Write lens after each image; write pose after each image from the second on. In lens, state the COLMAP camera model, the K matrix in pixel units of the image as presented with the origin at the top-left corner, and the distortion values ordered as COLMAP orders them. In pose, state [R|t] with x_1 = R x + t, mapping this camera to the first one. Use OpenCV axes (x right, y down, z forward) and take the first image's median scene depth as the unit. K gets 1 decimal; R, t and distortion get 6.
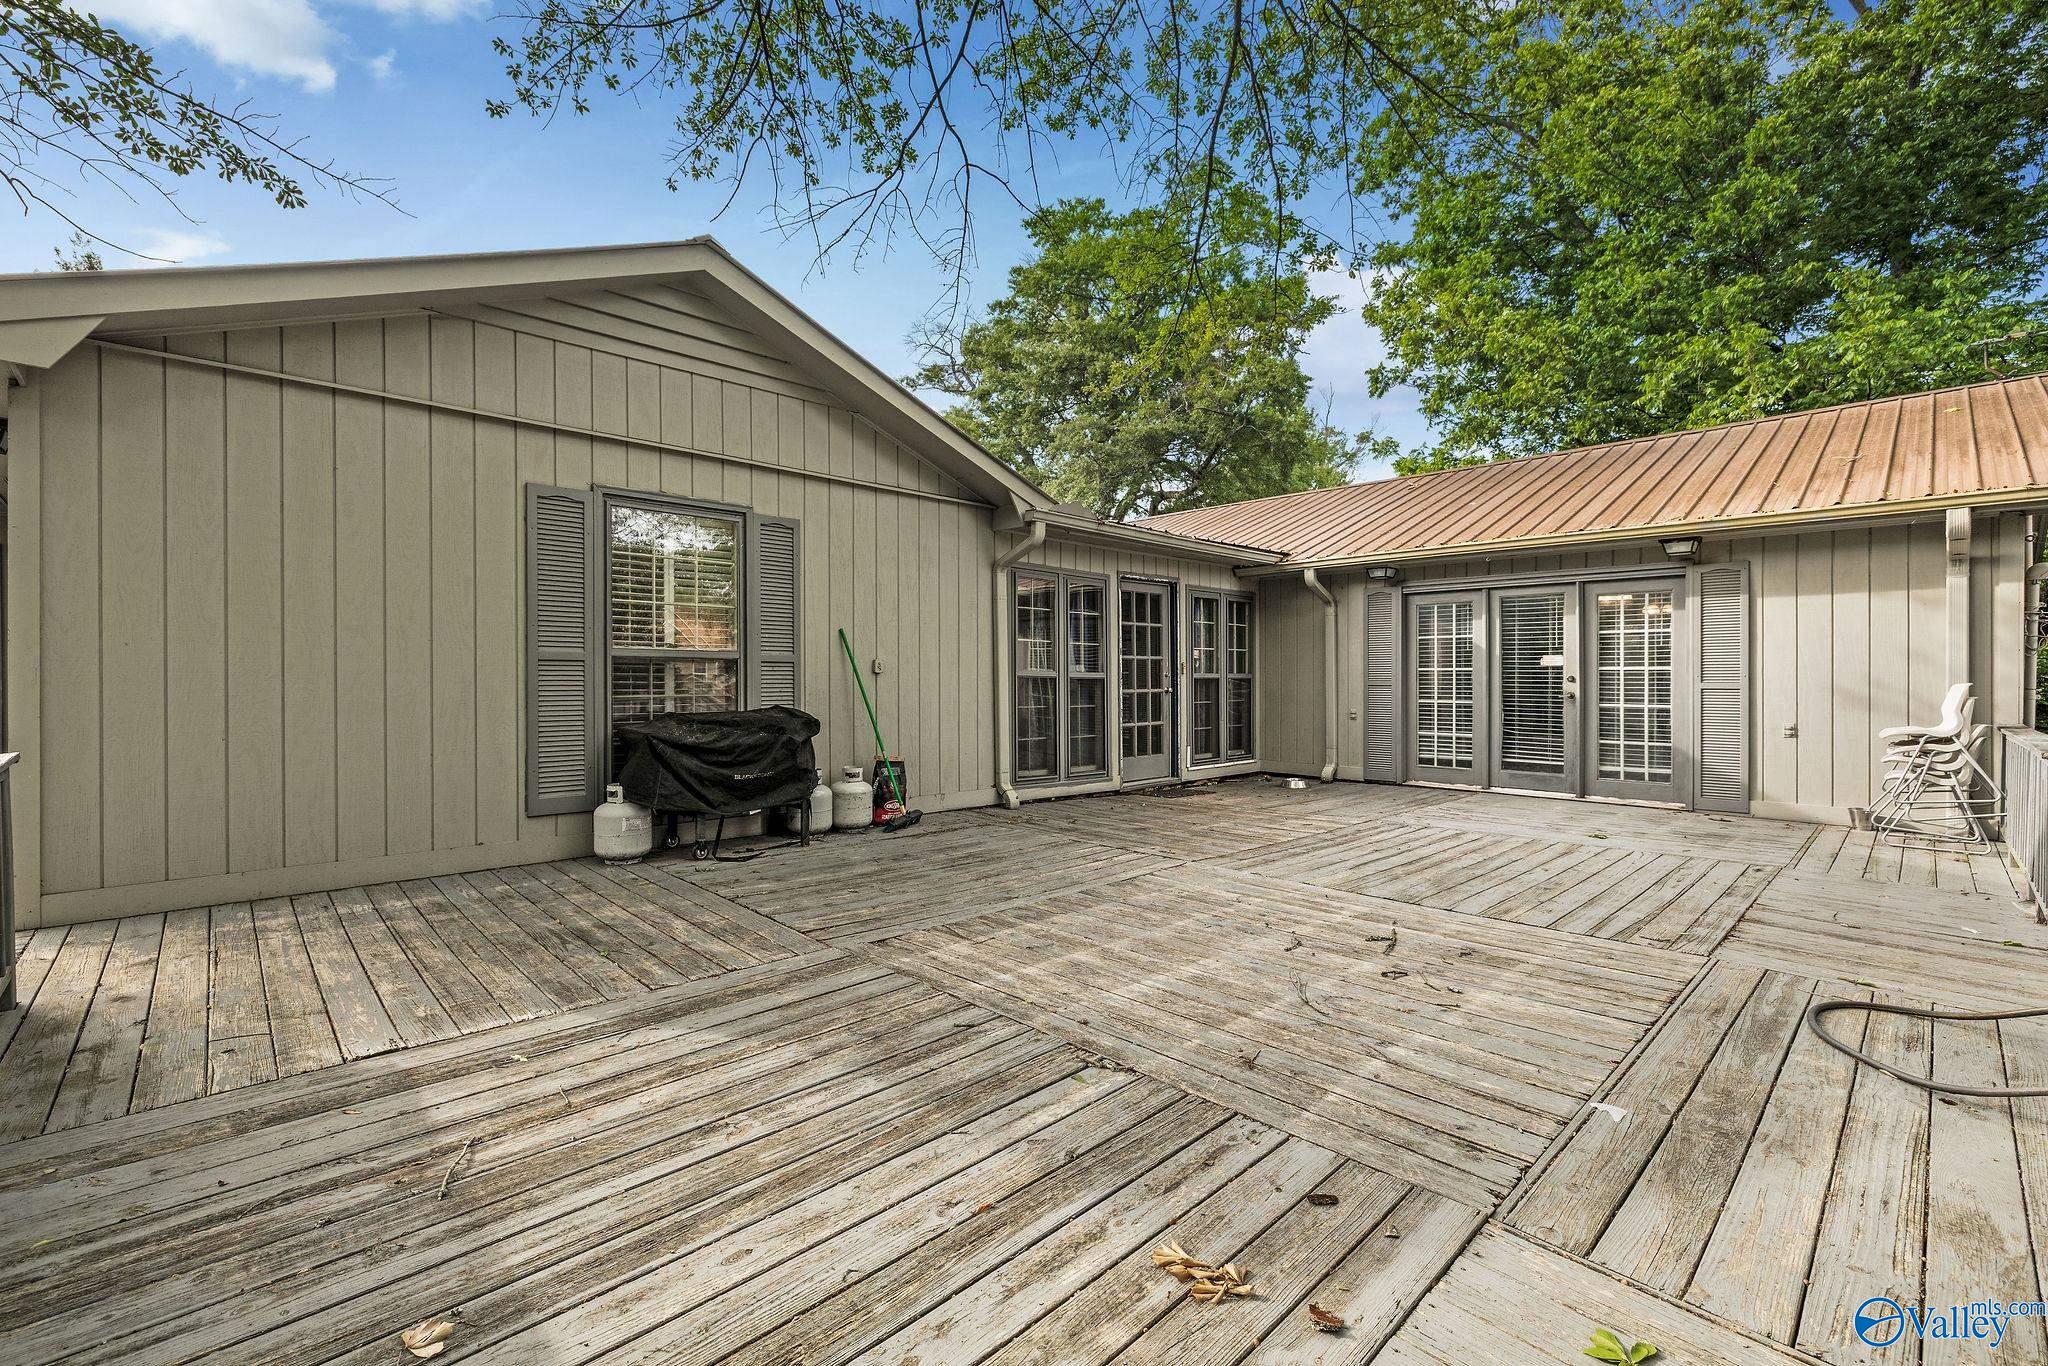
lens RADIAL K [[866.6, 0, 1024.0], [0, 866.6, 683.0], [0, 0, 1]] dist [0.001066, -0.000215]
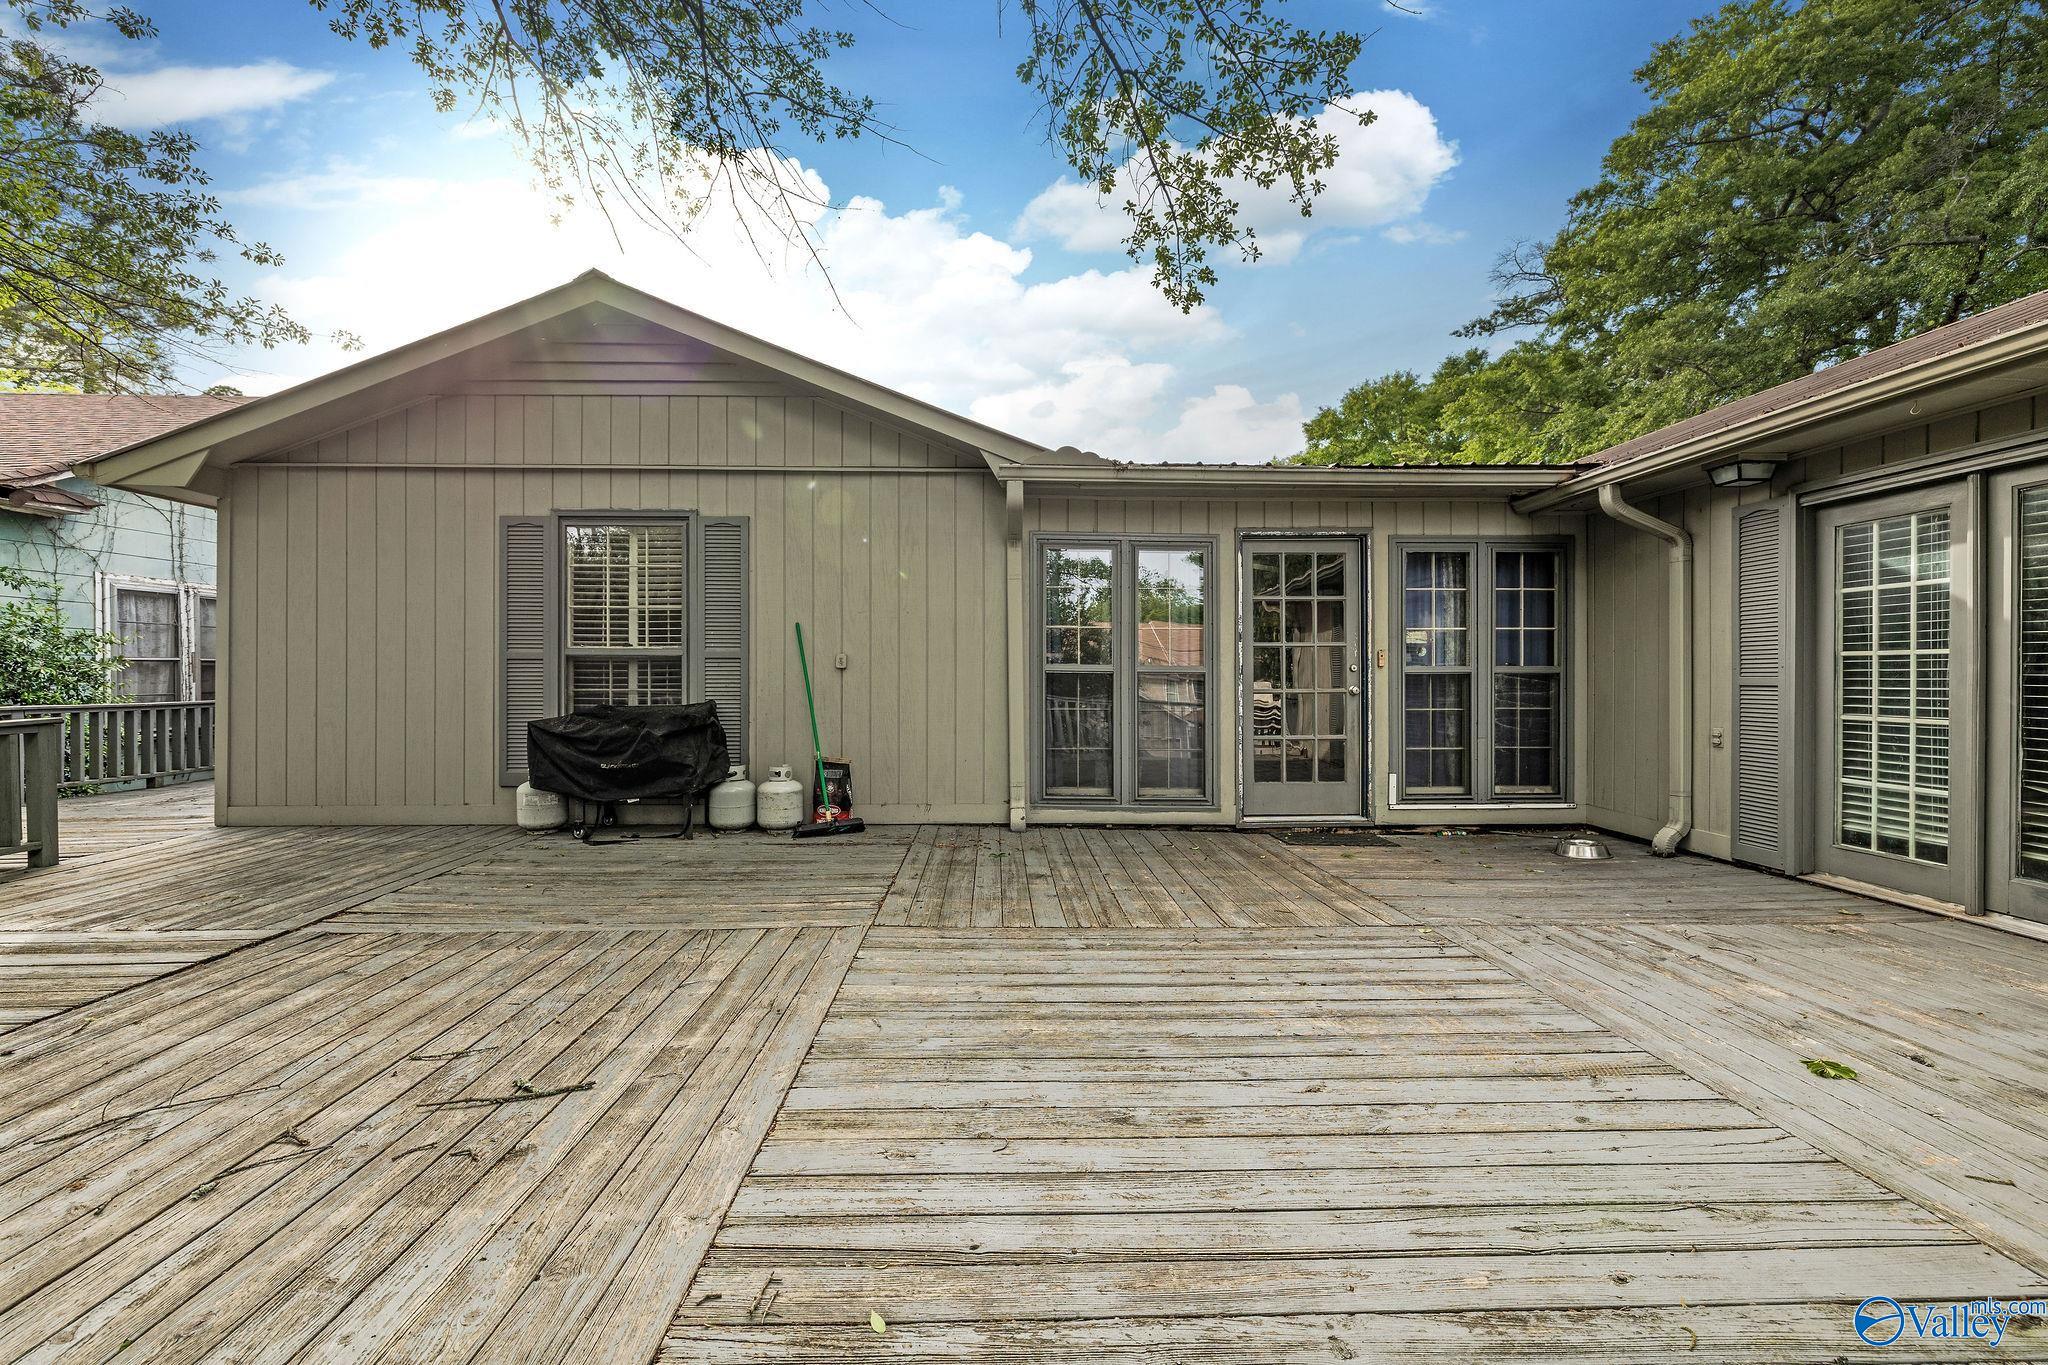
lens RADIAL K [[866.6, 0, 1024.0], [0, 866.6, 682.5], [0, 0, 1]] dist [0.001066, -0.000215]
pose [[0.745923, 0.003759, -0.666022, 0.449180], [-0.002365, 0.999993, 0.002994, 0.000523], [0.666028, -0.000658, 0.745926, 0.318390]]
